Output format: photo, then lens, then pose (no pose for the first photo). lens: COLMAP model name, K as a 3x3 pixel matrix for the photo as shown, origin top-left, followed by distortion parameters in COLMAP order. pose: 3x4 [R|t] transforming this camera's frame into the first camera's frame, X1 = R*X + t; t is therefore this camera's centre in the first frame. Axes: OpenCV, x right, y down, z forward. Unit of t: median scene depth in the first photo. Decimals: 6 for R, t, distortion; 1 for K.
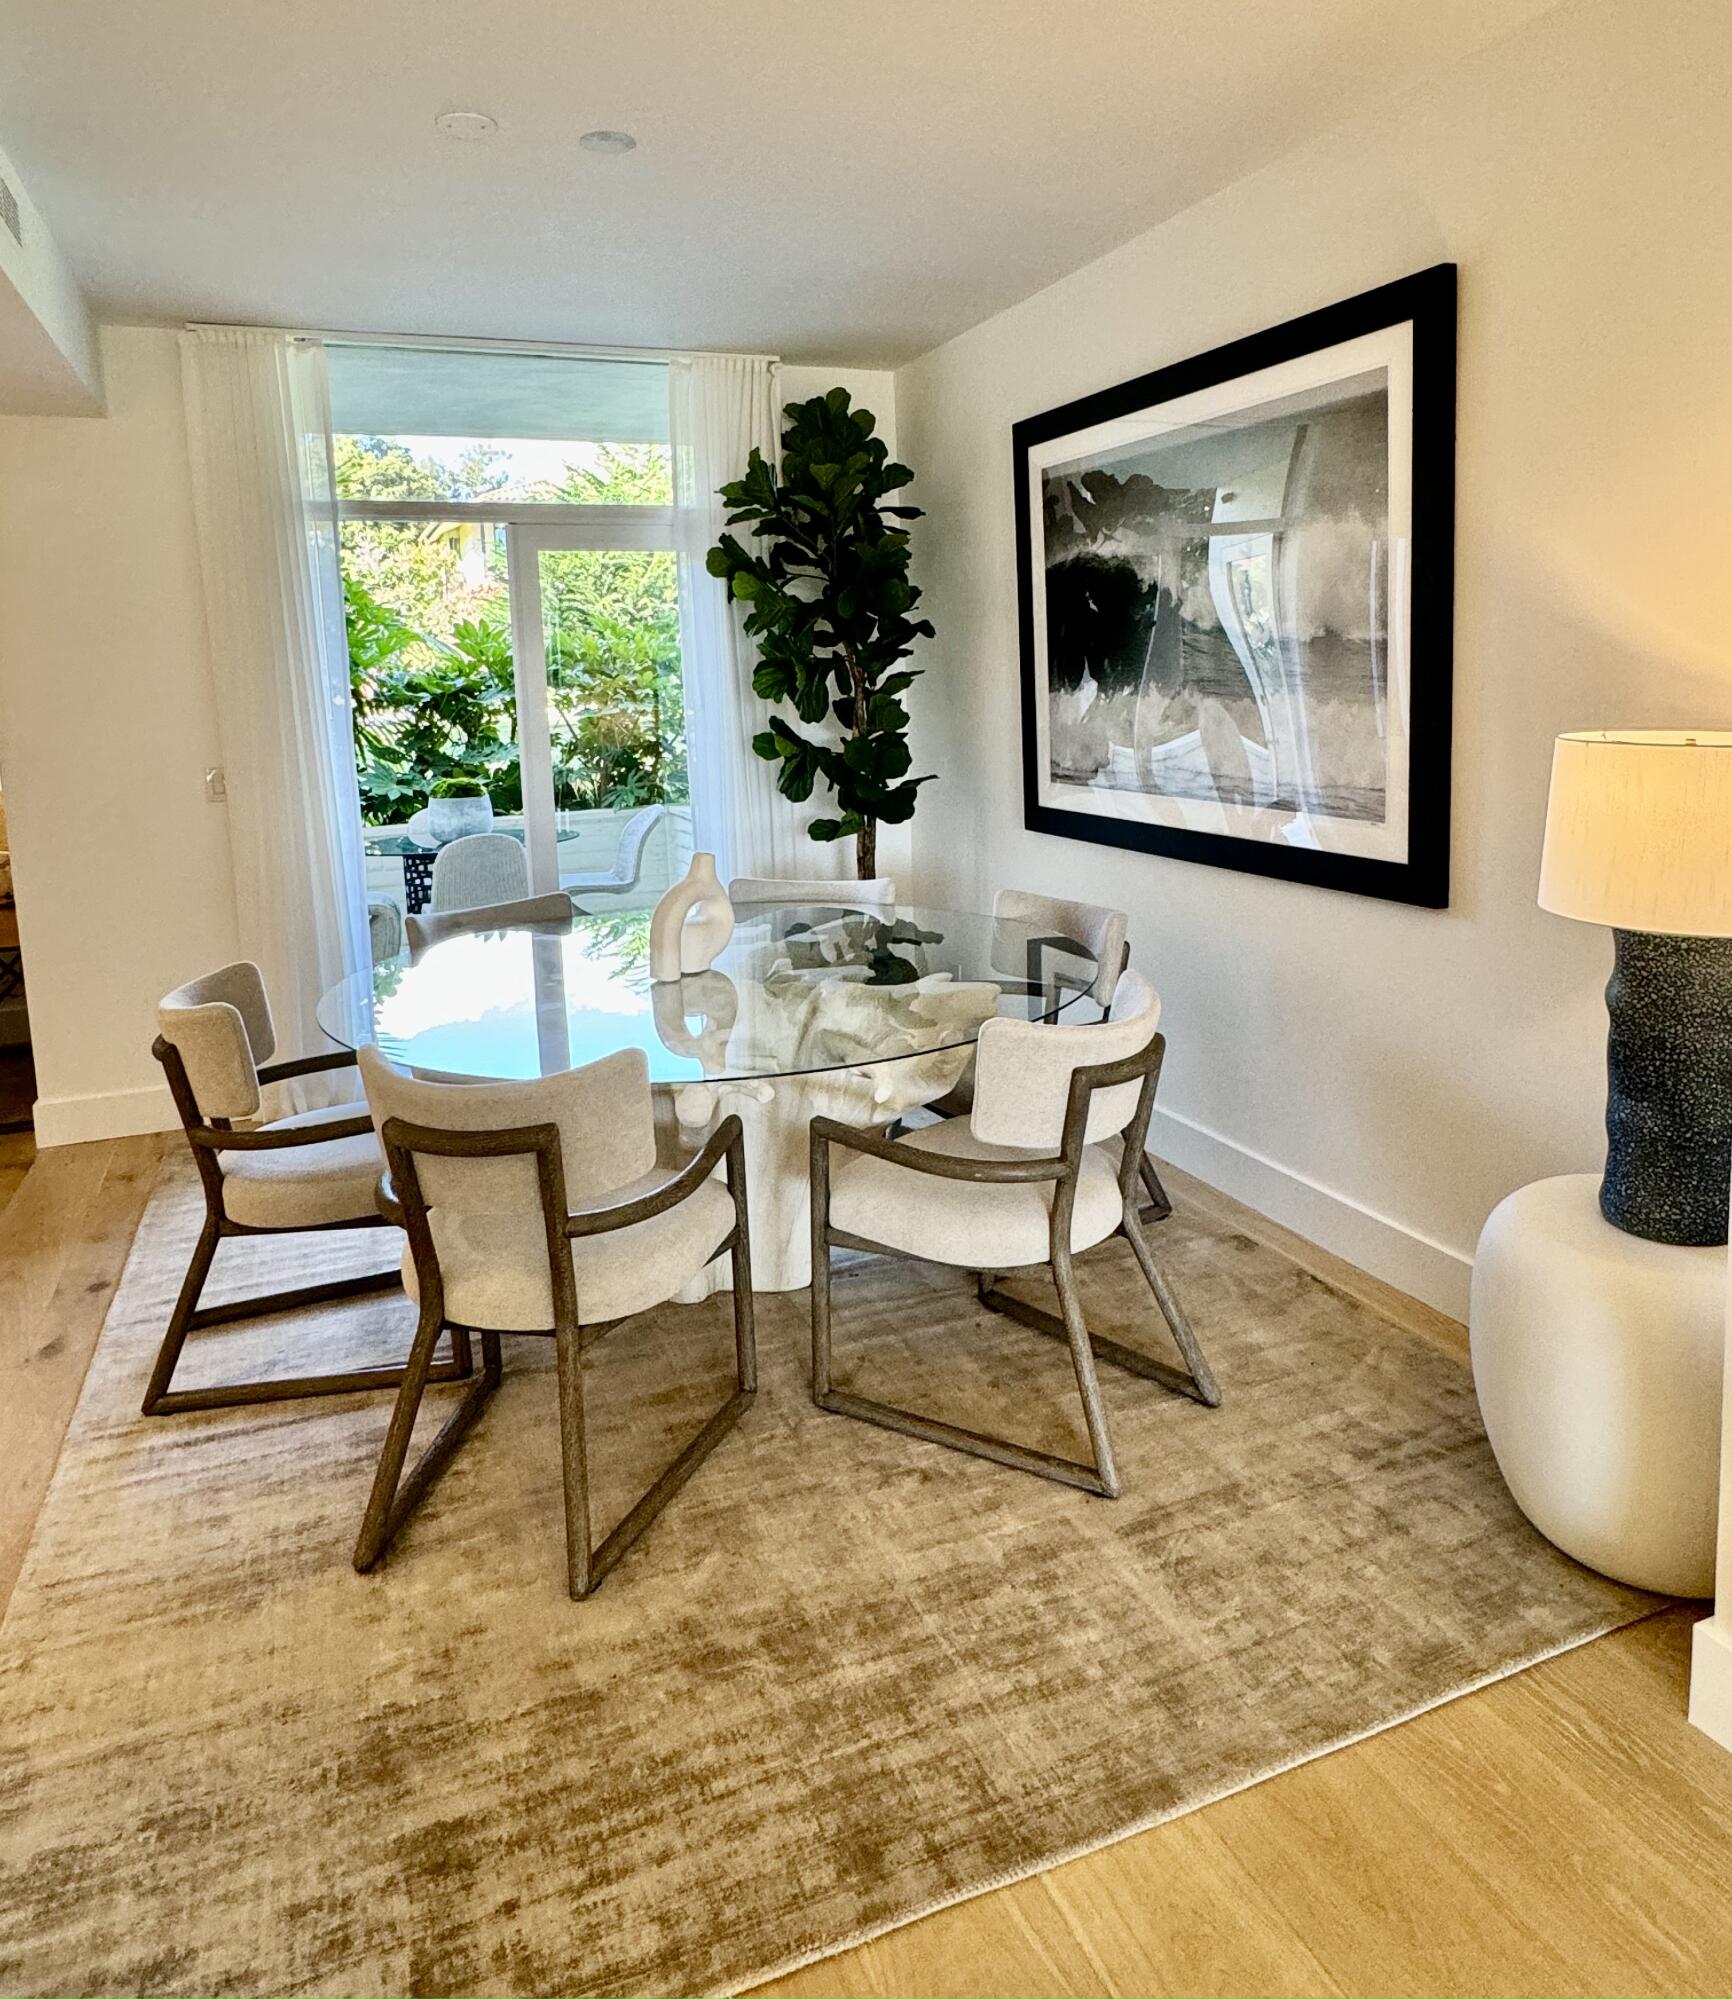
lens RADIAL K [[1334.6, 0, 868.6], [0, 1334.6, 838.6], [0, 0, 1]] dist [0.004695, -0.002080]
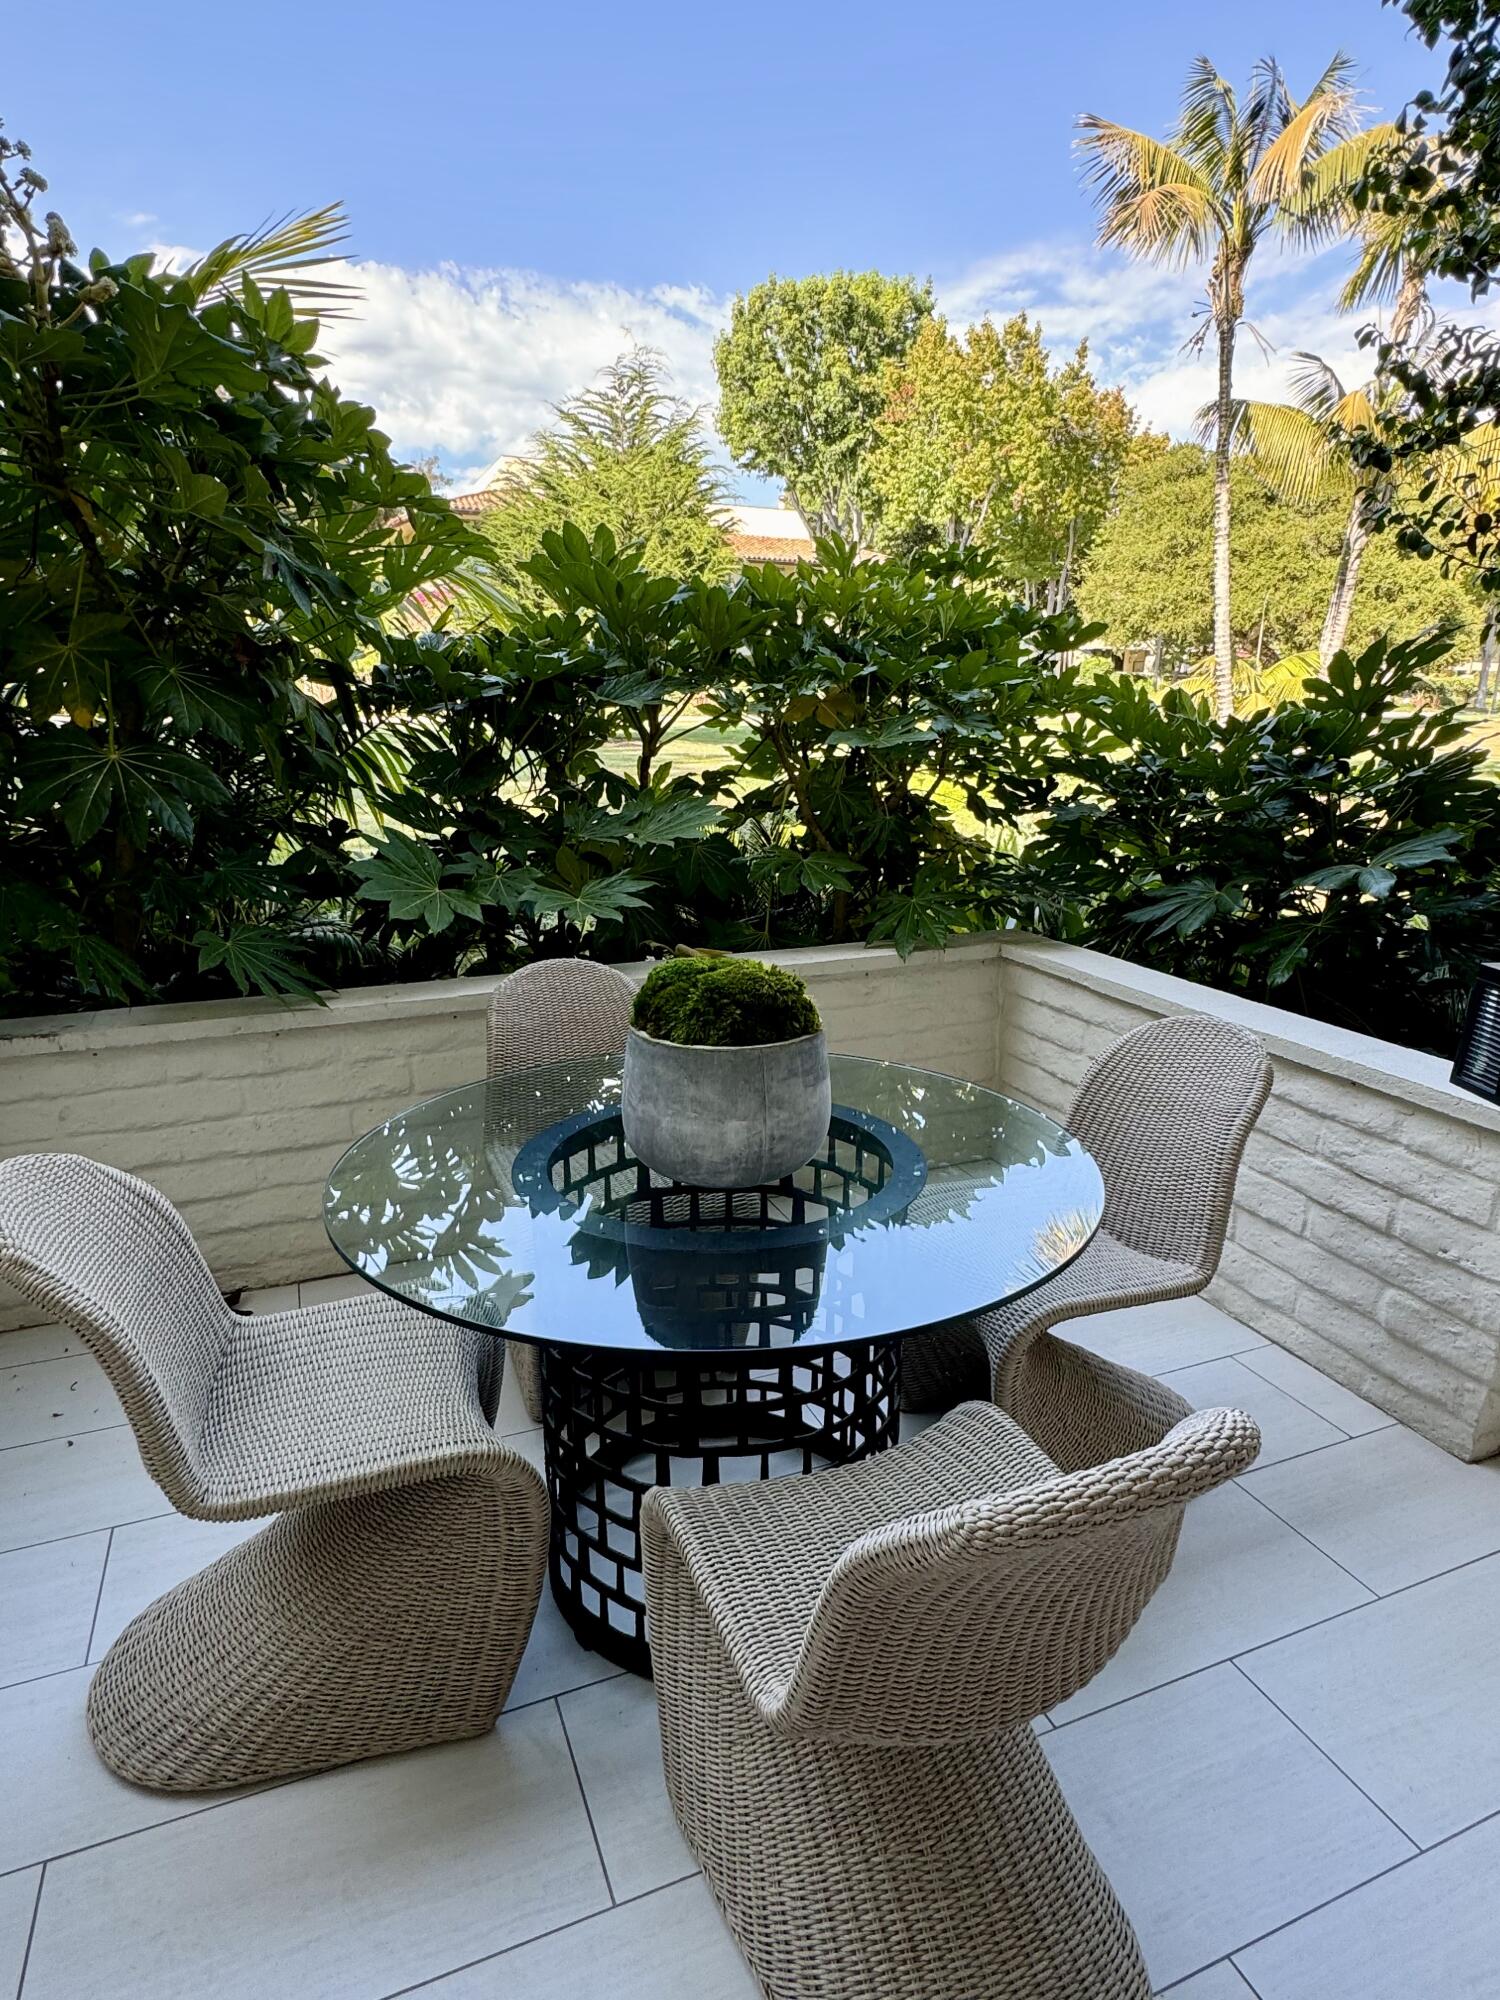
lens RADIAL K [[1108.8, 0, 750.0], [0, 1108.8, 1000.0], [0, 0, 1]] dist [0.004407, -0.011198]
pose [[0.998997, 0.043875, 0.008979, -0.457108], [-0.044691, 0.989621, 0.136580, -0.104238], [-0.002893, -0.136844, 0.990588, 1.148090]]
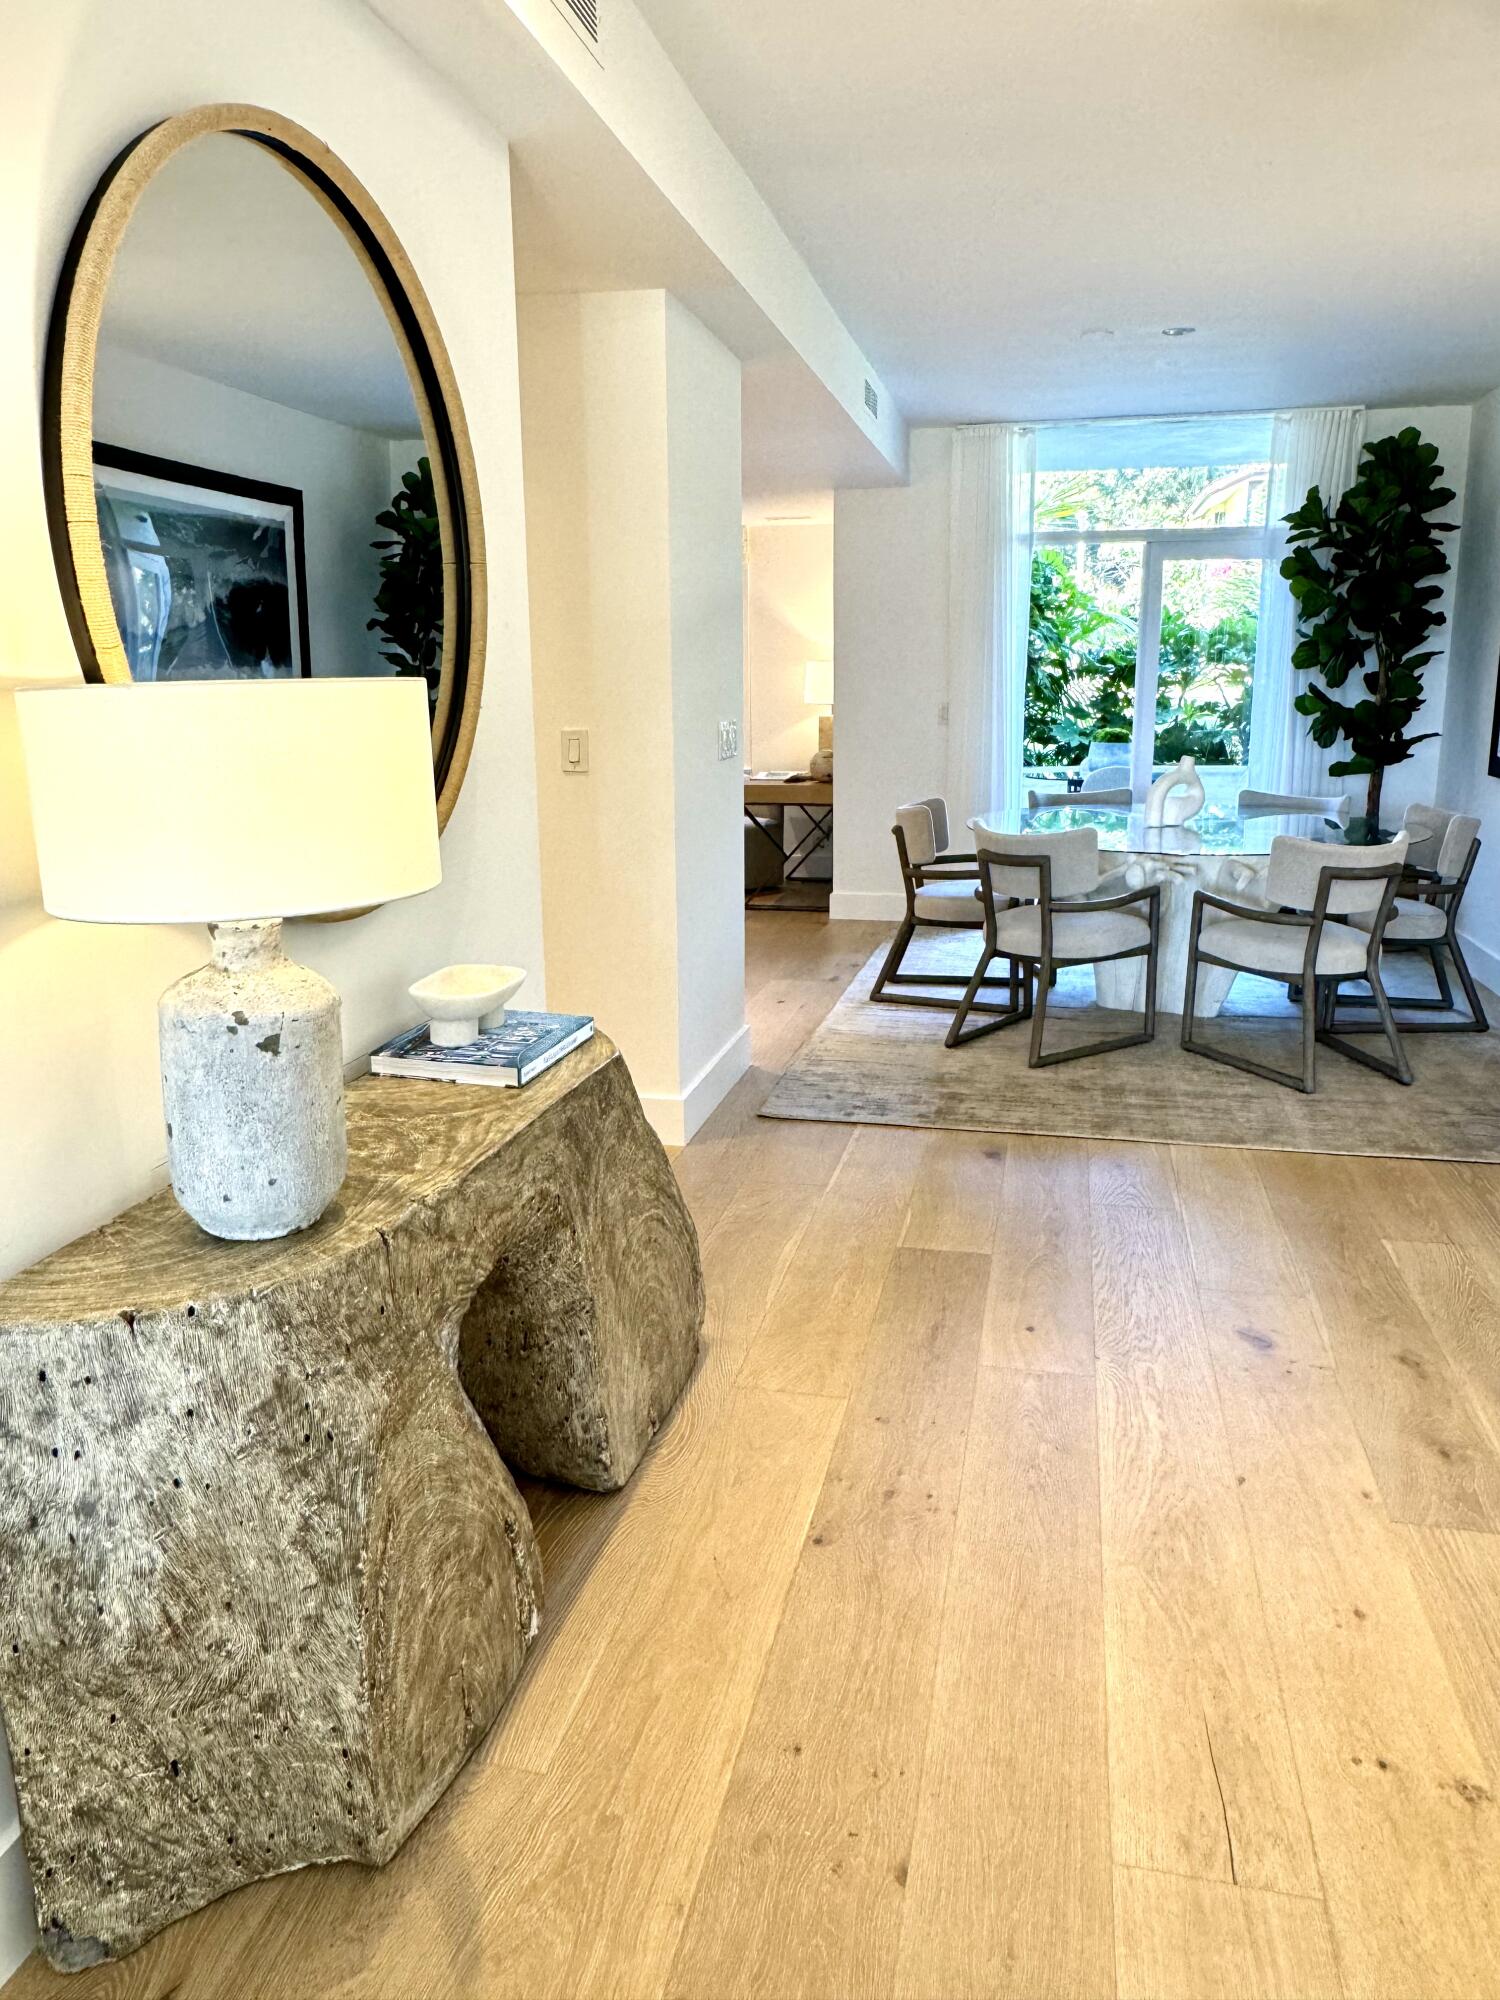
lens RADIAL K [[1414.1, 0, 750.0], [0, 1414.1, 1000.0], [0, 0, 1]] dist [0.002622, 0.000690]
pose [[0.816902, 0.157162, -0.554952, 0.338651], [-0.091777, 0.985321, 0.143944, 0.078882], [0.569428, -0.066656, 0.819334, -0.585950]]
